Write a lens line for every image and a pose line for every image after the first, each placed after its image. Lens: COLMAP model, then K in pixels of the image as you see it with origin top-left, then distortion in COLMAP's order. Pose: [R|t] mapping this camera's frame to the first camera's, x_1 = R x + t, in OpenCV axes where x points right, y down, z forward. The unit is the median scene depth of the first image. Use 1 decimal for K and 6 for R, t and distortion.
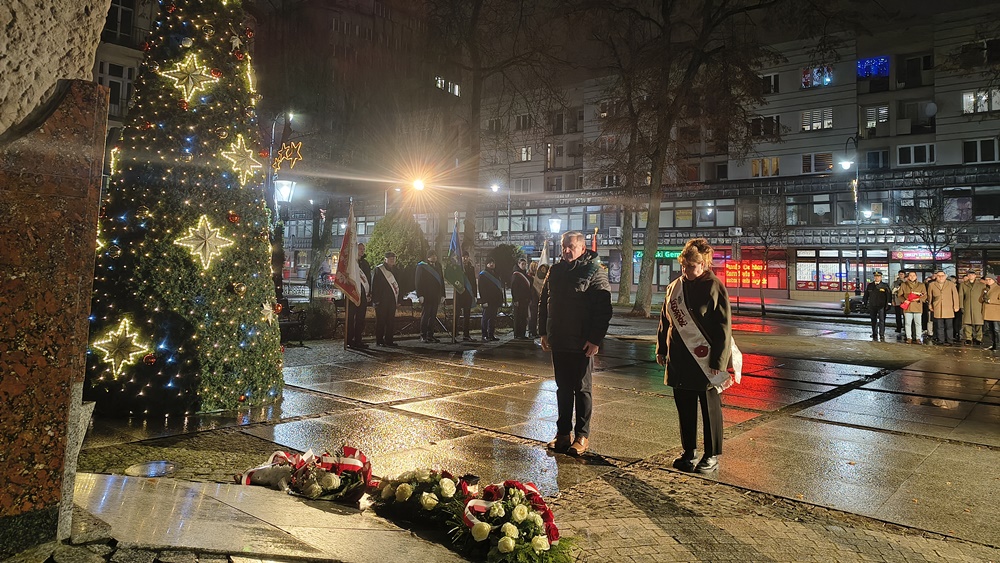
lens RADIAL K [[682.5, 0, 507.0], [0, 682.5, 220.8], [0, 0, 1]] dist [0.059697, -0.067149]
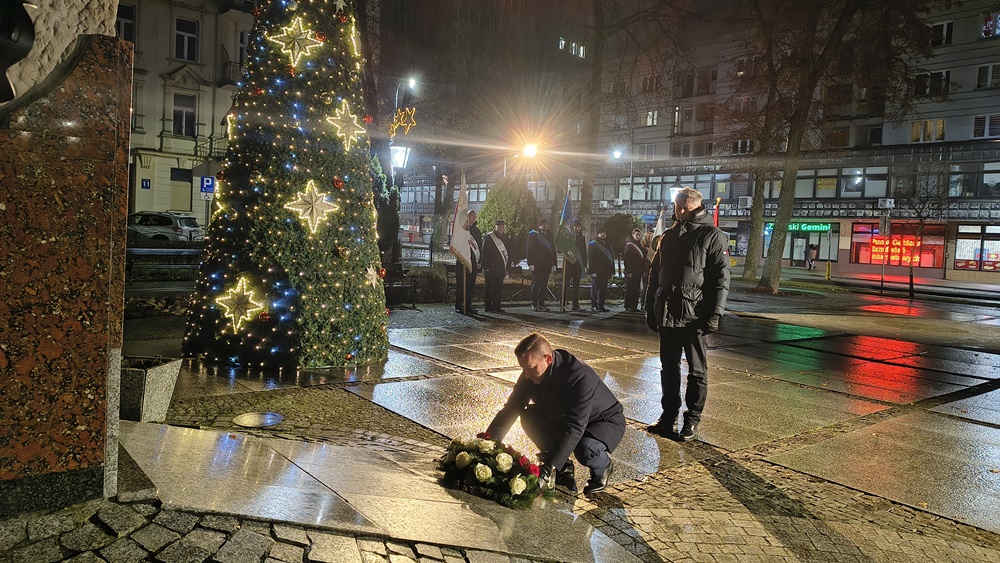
lens RADIAL K [[682.5, 0, 498.0], [0, 682.5, 265.3], [0, 0, 1]] dist [0.059697, -0.067149]
pose [[0.981705, 0.032563, -0.187604, 0.008976], [-0.011348, 0.993522, 0.113069, -0.000315], [0.190071, -0.108871, 0.975715, 0.012567]]
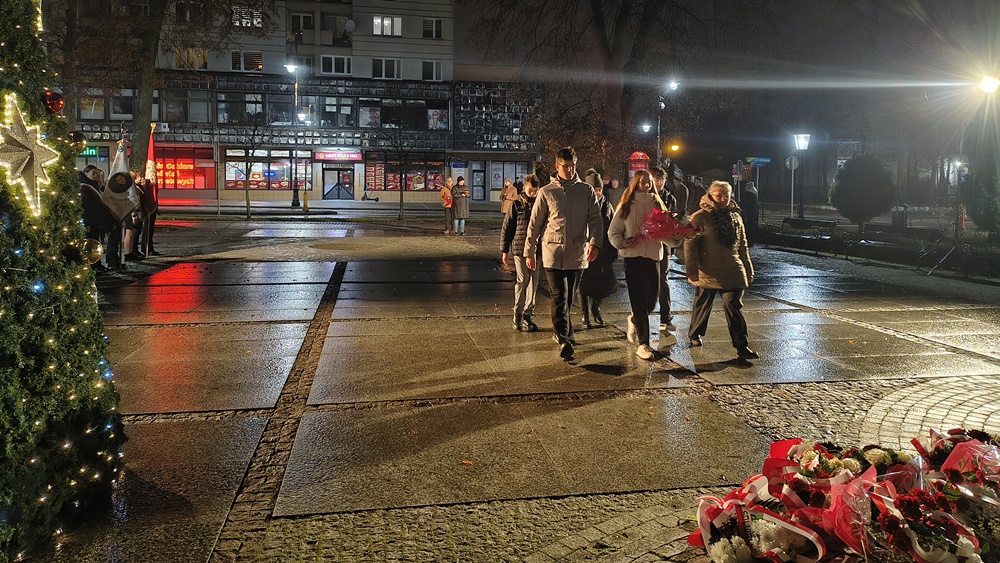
lens RADIAL K [[682.5, 0, 505.8], [0, 682.5, 199.4], [0, 0, 1]] dist [0.059697, -0.067149]
pose [[0.630421, -0.039409, 0.775252, -0.177462], [-0.053739, 0.994099, 0.094234, 0.000185], [-0.774391, -0.101068, 0.624583, 0.144601]]
